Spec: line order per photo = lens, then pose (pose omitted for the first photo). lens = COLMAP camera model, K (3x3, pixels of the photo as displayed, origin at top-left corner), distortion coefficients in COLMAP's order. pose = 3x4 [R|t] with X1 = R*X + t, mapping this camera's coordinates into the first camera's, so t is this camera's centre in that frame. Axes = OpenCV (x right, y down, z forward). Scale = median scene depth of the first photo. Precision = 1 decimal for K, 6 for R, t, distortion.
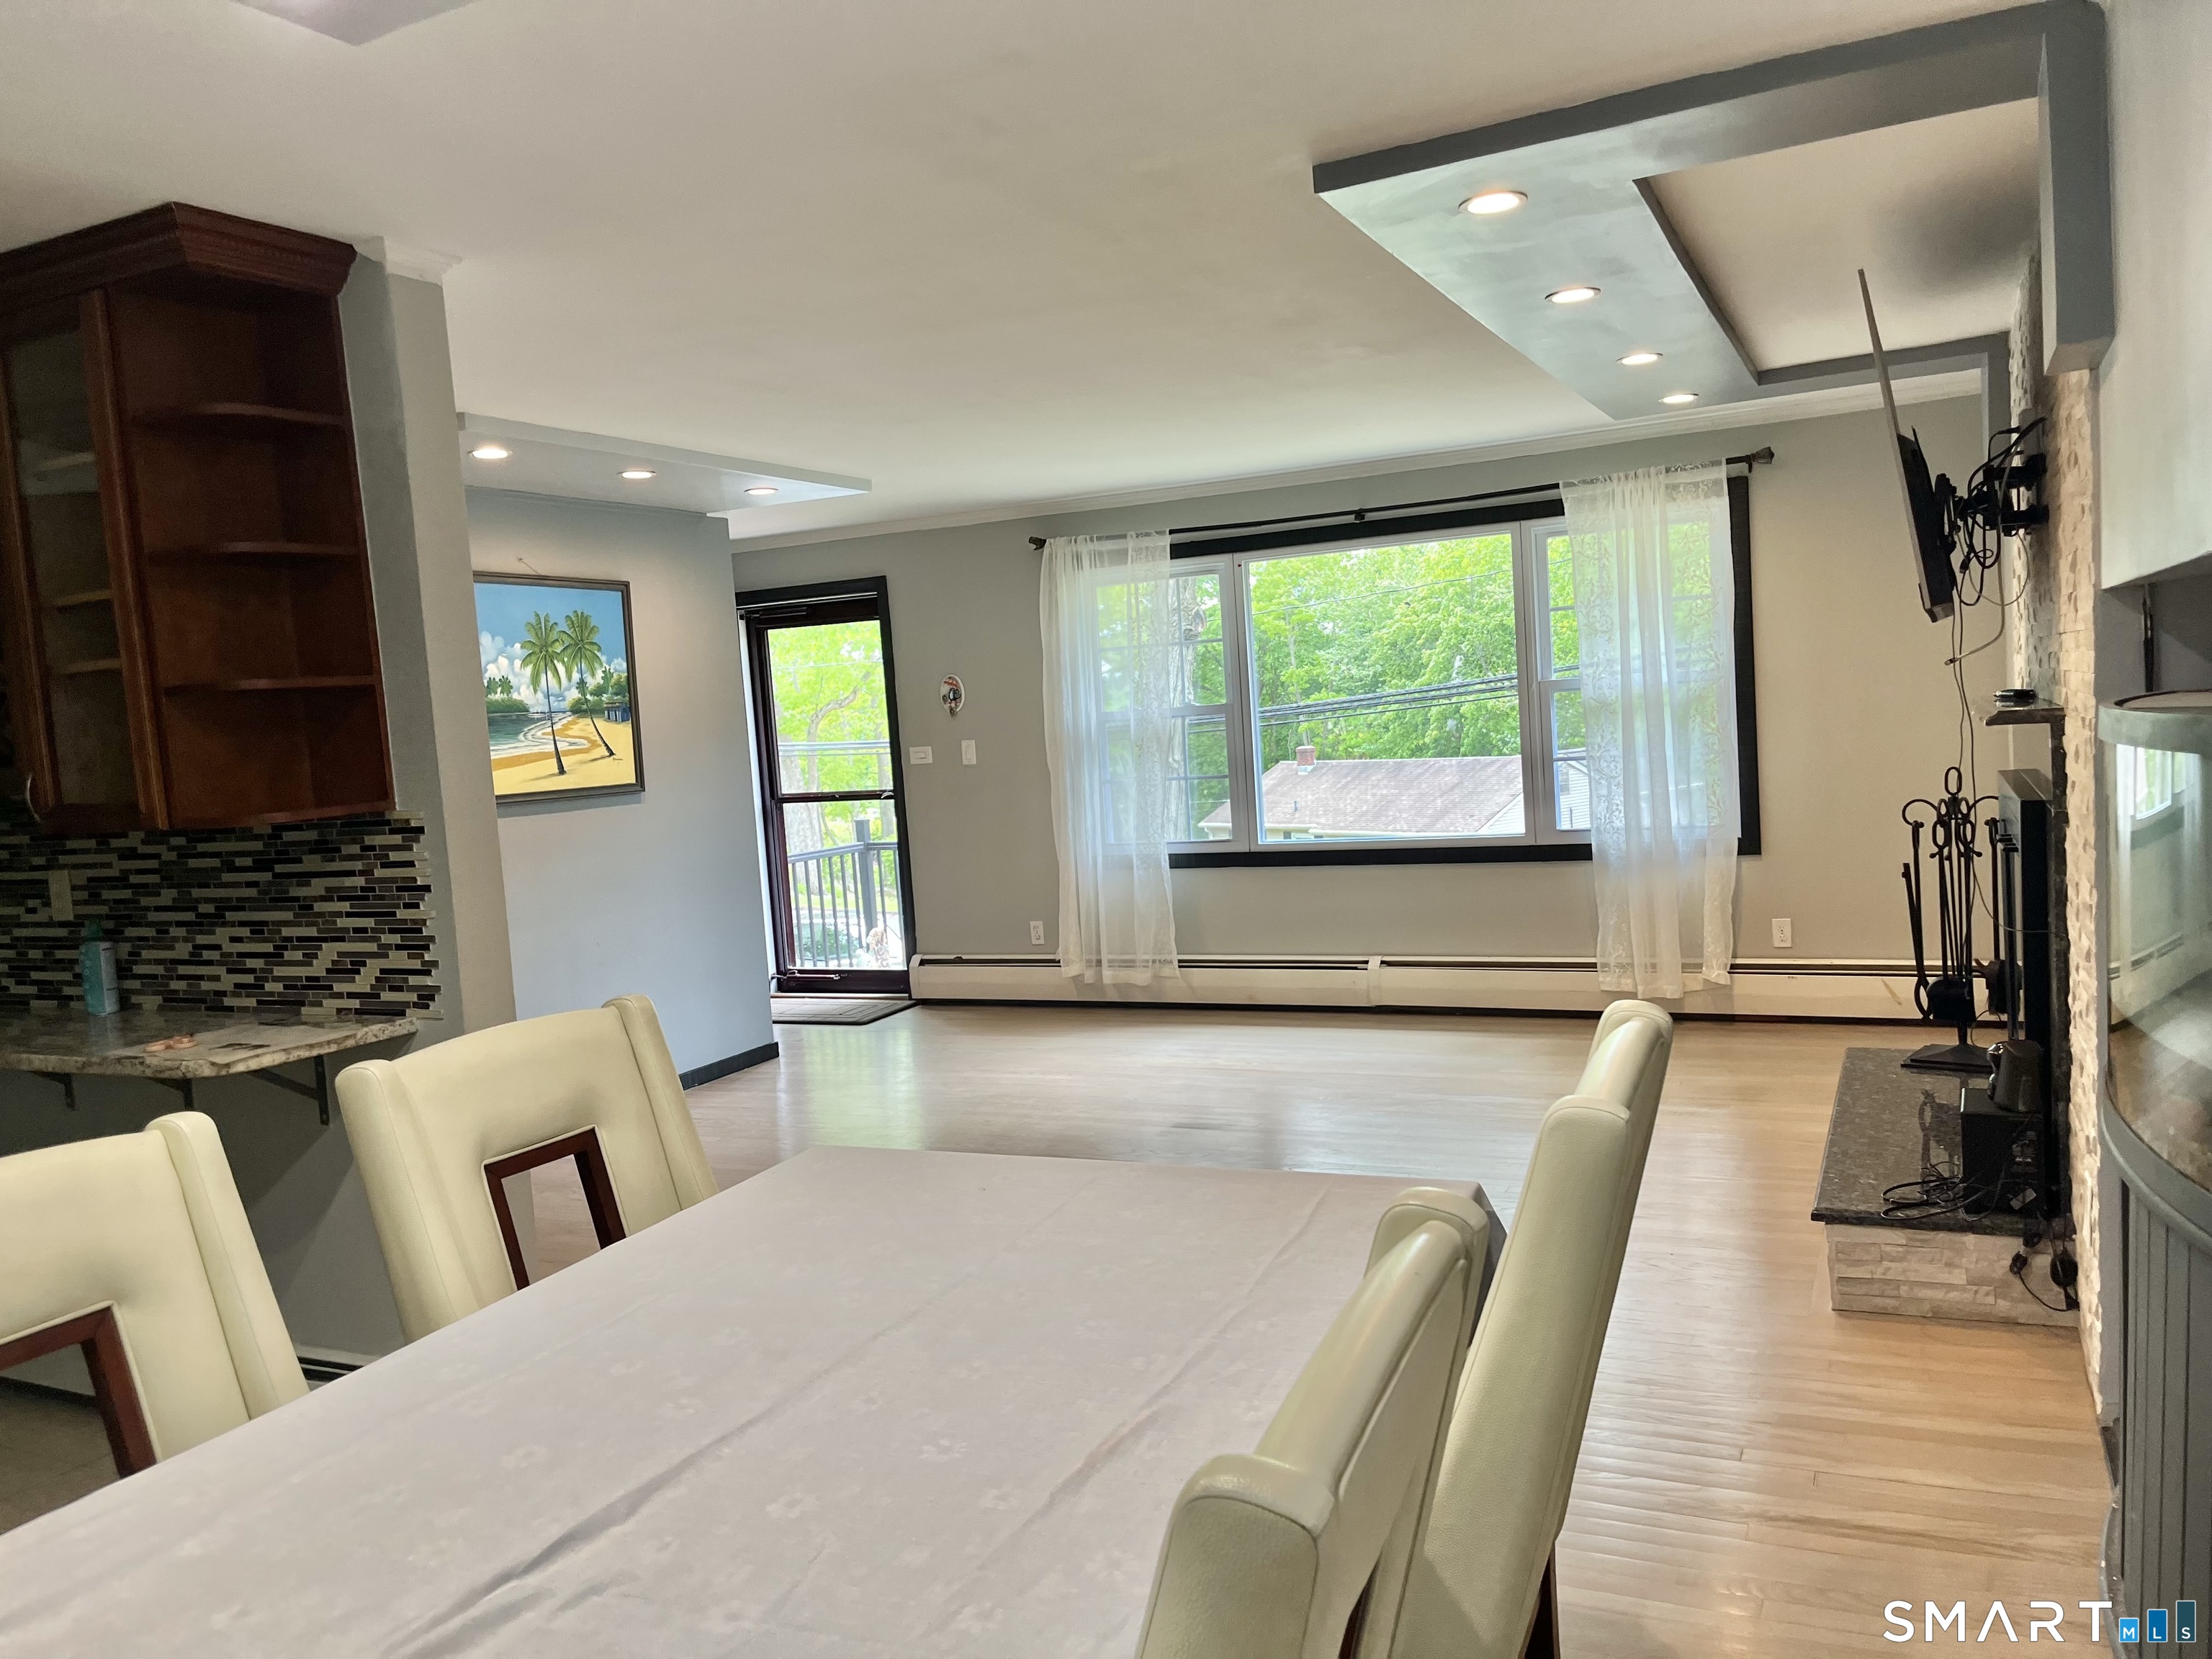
lens RADIAL K [[1683.4, 0, 1127.9], [0, 1683.4, 883.2], [0, 0, 1]] dist [0.052314, -0.029053]
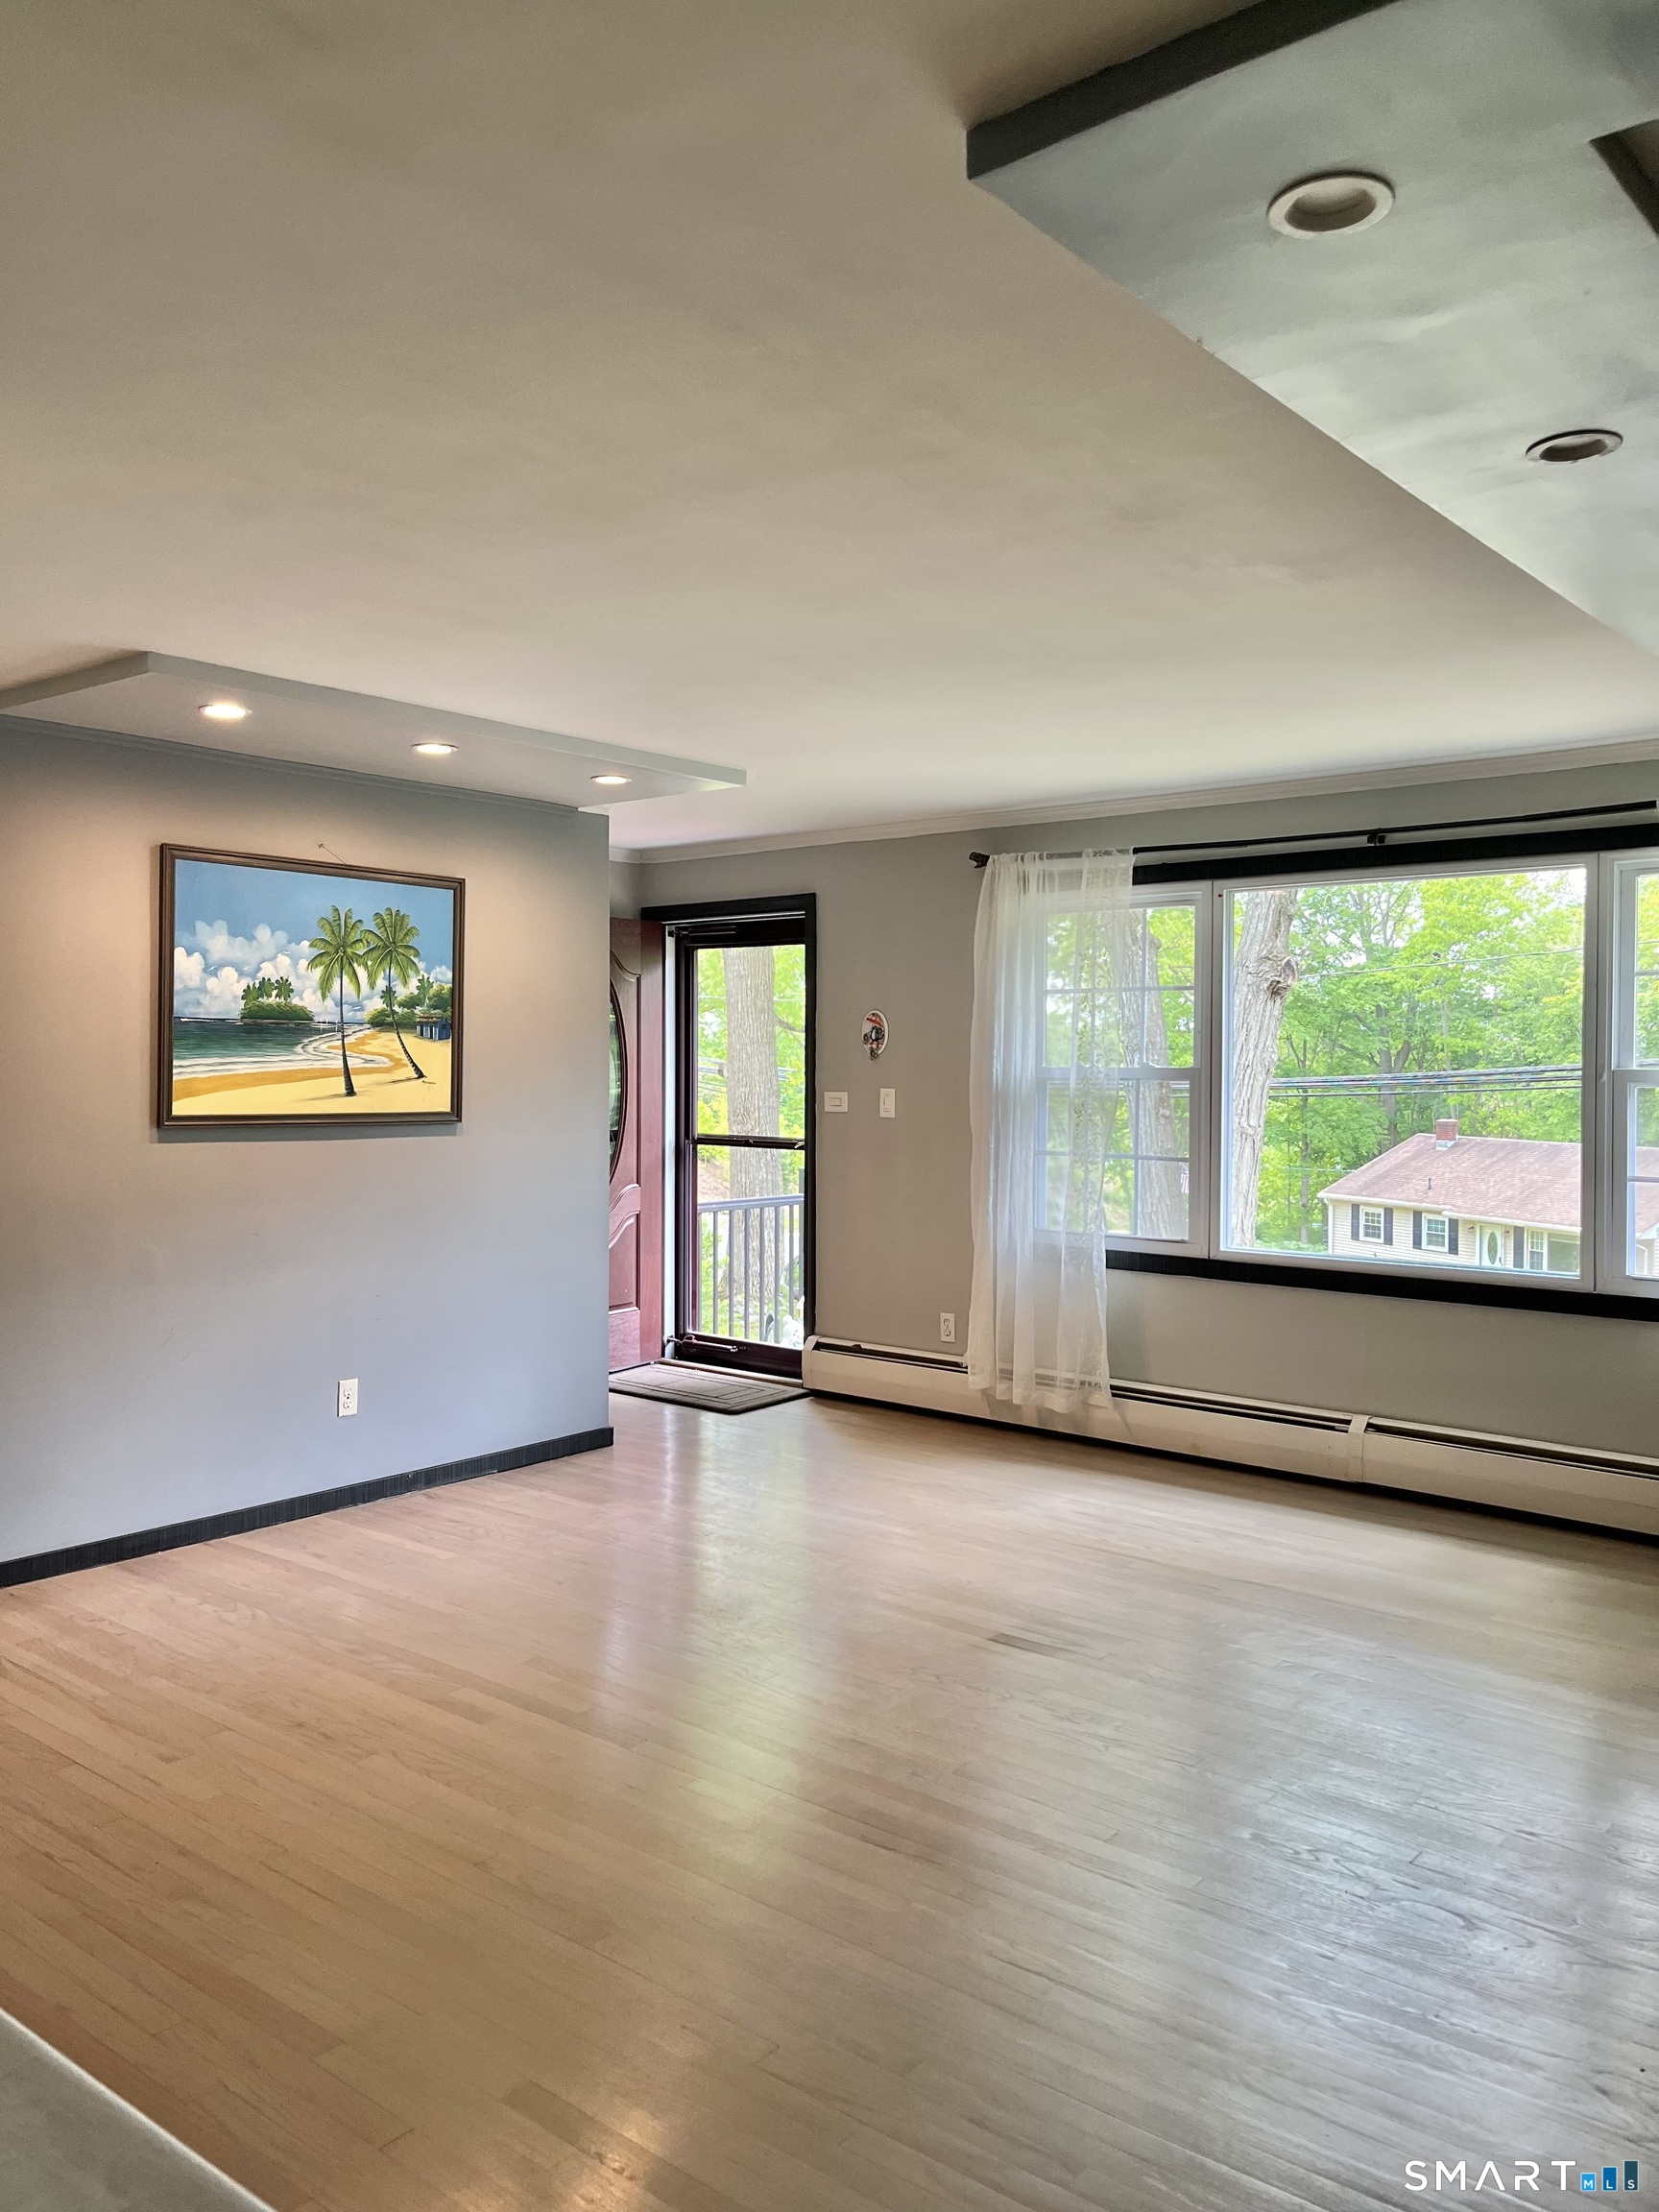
lens RADIAL K [[1683.4, 0, 819.2], [0, 1683.4, 1109.6], [0, 0, 1]] dist [0.052314, -0.029053]
pose [[0.963026, 0.078267, -0.257790, 0.097703], [-0.095373, 0.993948, -0.054516, -0.027887], [0.251963, 0.077087, 0.964662, 0.197388]]
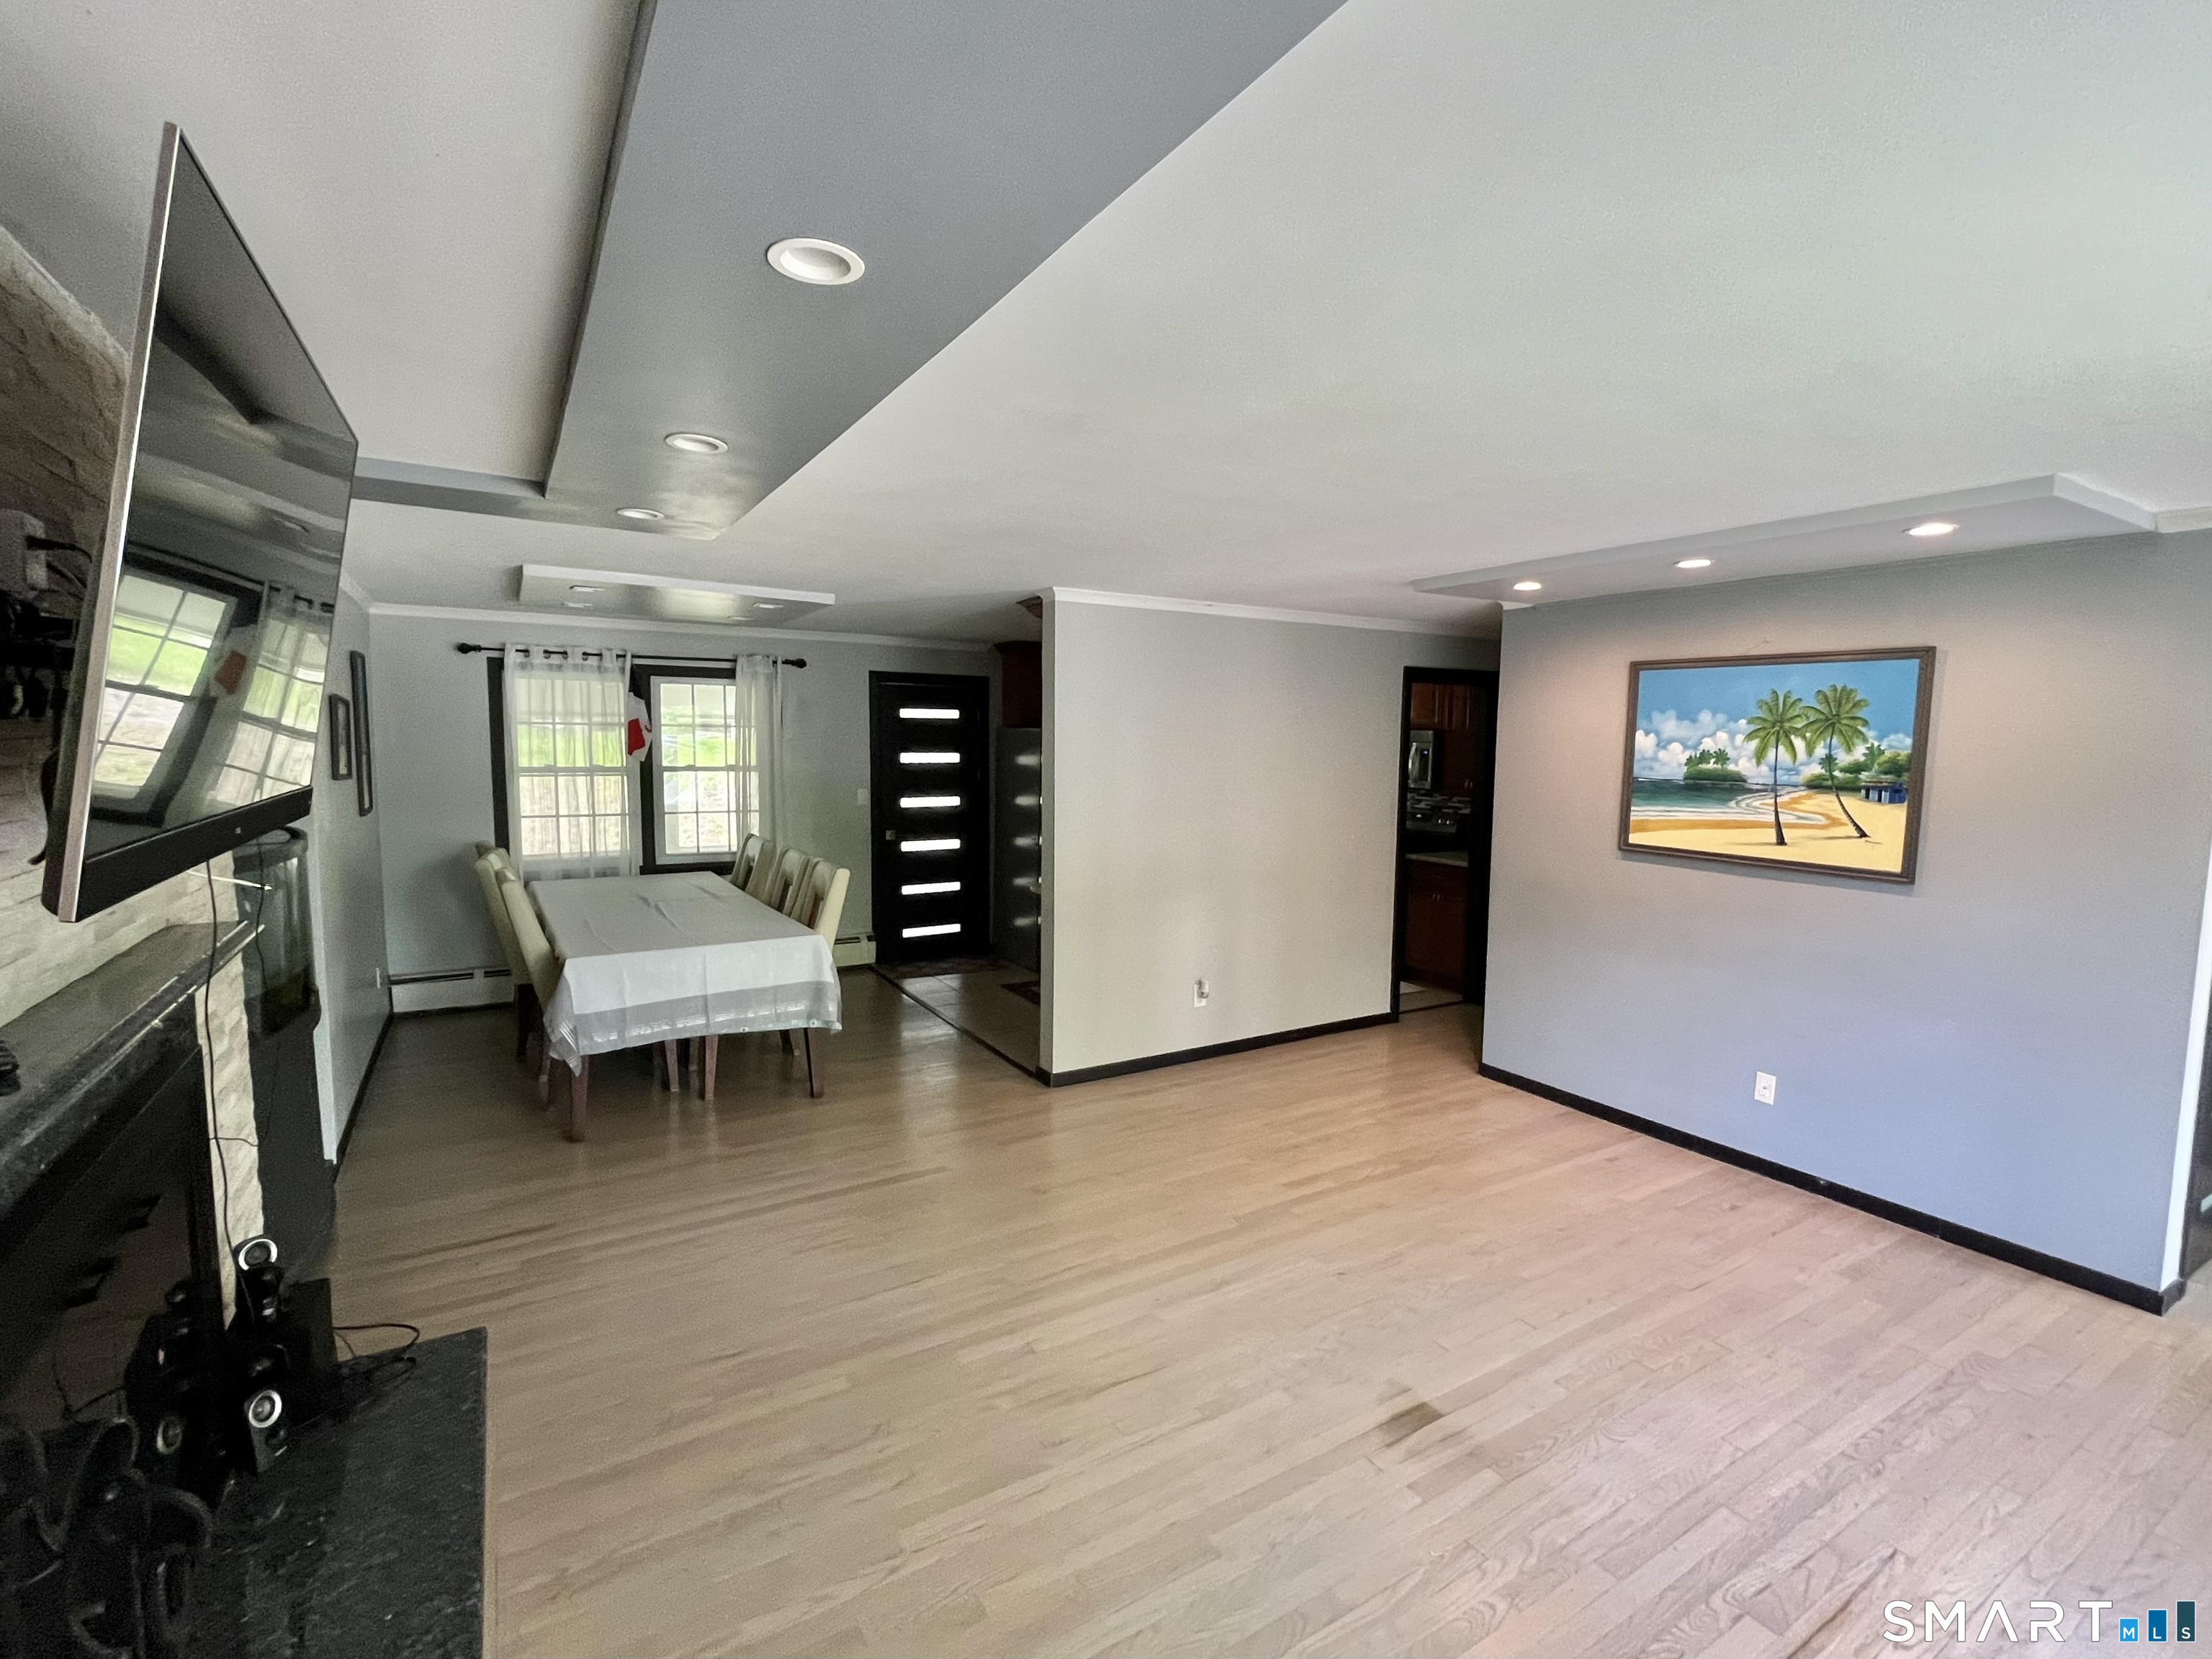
lens RADIAL K [[1006.7, 0, 1107.6], [0, 1006.7, 850.2], [0, 0, 1]] dist [-0.000099, 0.000334]
pose [[-0.552621, 0.146778, -0.820406, 0.337849], [-0.068179, 0.973109, 0.220022, -0.142261], [0.830639, 0.177523, -0.527754, 0.828508]]
